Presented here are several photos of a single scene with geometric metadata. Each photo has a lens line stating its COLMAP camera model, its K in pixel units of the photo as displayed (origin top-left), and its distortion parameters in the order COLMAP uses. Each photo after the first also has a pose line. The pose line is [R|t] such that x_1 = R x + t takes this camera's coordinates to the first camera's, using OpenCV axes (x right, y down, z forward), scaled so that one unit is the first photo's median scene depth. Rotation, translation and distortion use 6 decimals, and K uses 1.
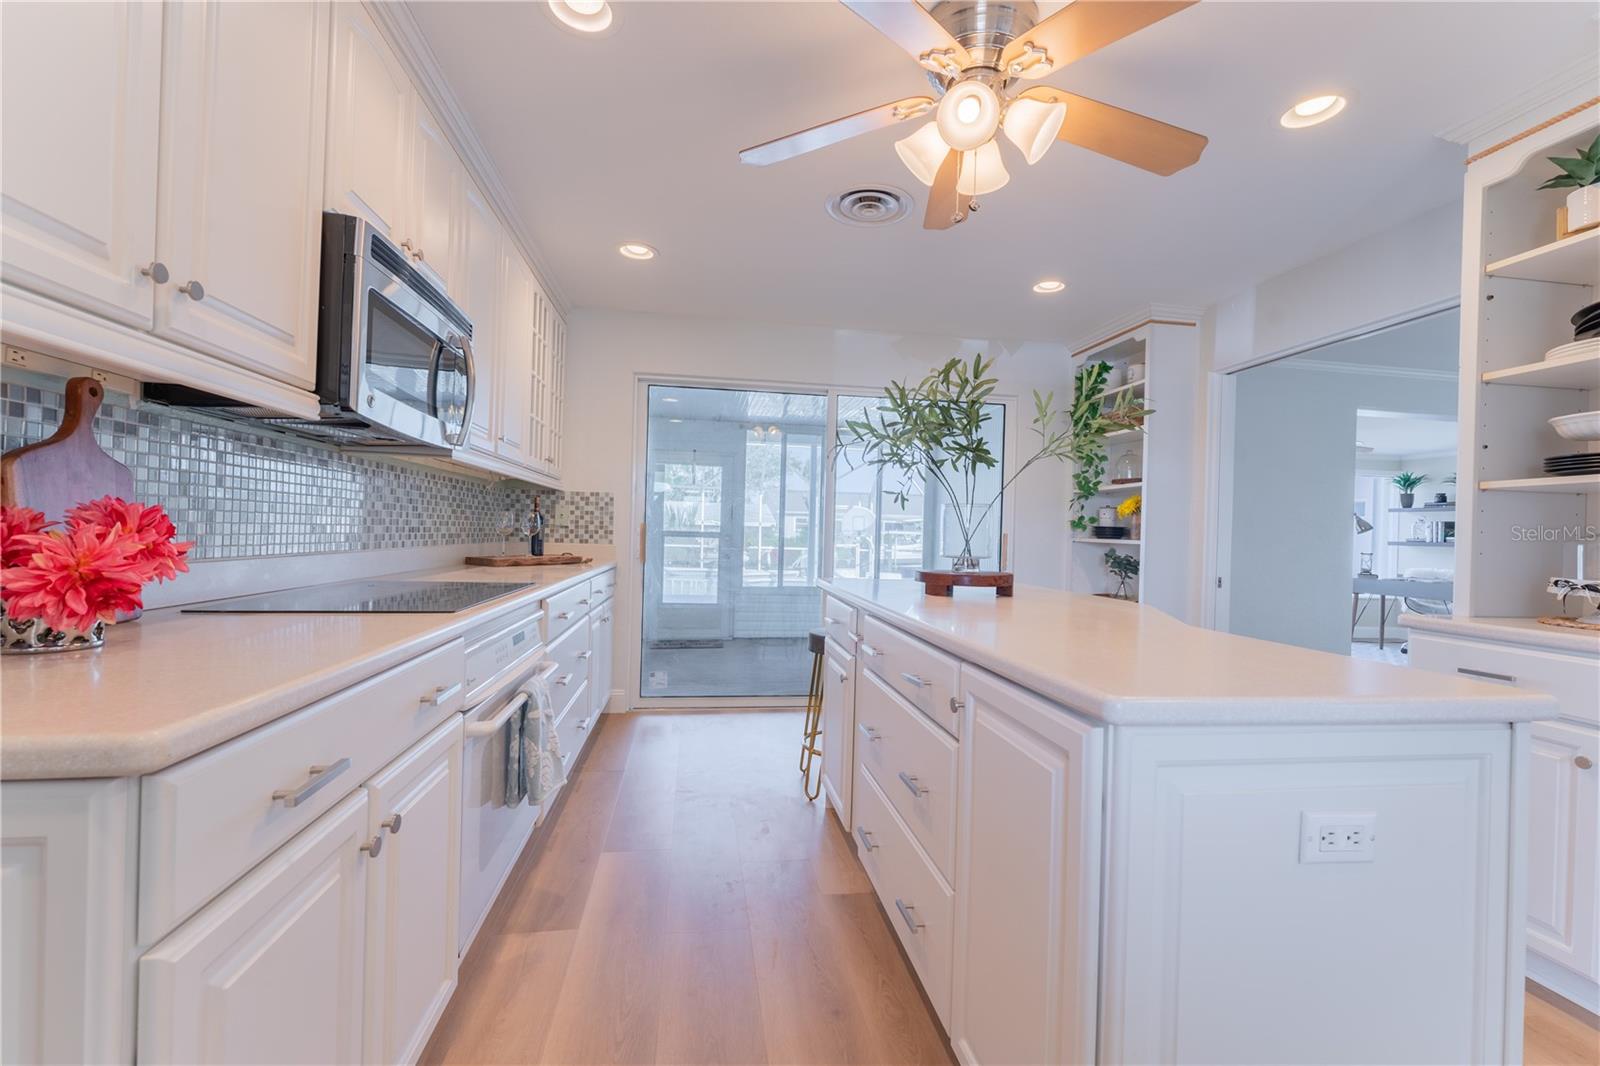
lens RADIAL K [[666.4, 0, 801.1], [0, 666.4, 531.5], [0, 0, 1]] dist [0.000532, 0.000354]
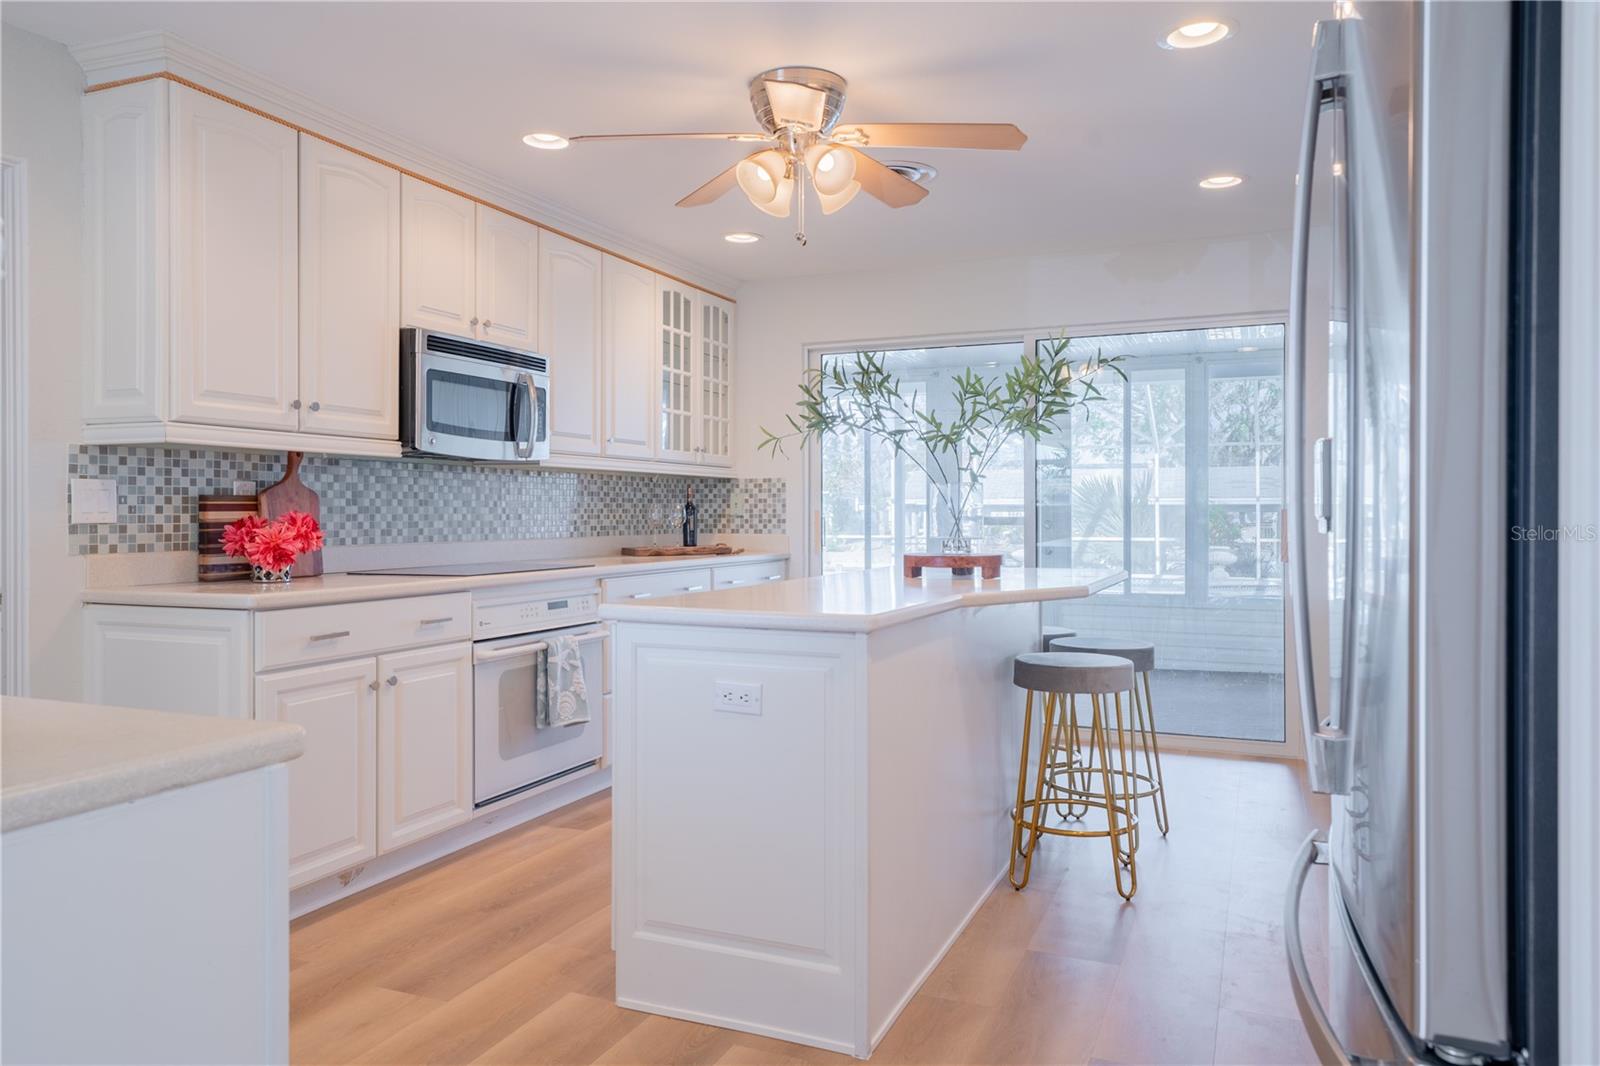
lens RADIAL K [[1103.0, 0, 799.9], [0, 1103.0, 518.1], [0, 0, 1]] dist [0.023789, -0.003756]
pose [[0.848922, -0.025498, -0.527902, 0.577890], [0.024861, 0.999656, -0.008304, 0.010960], [0.527932, -0.006074, 0.849265, -0.296063]]
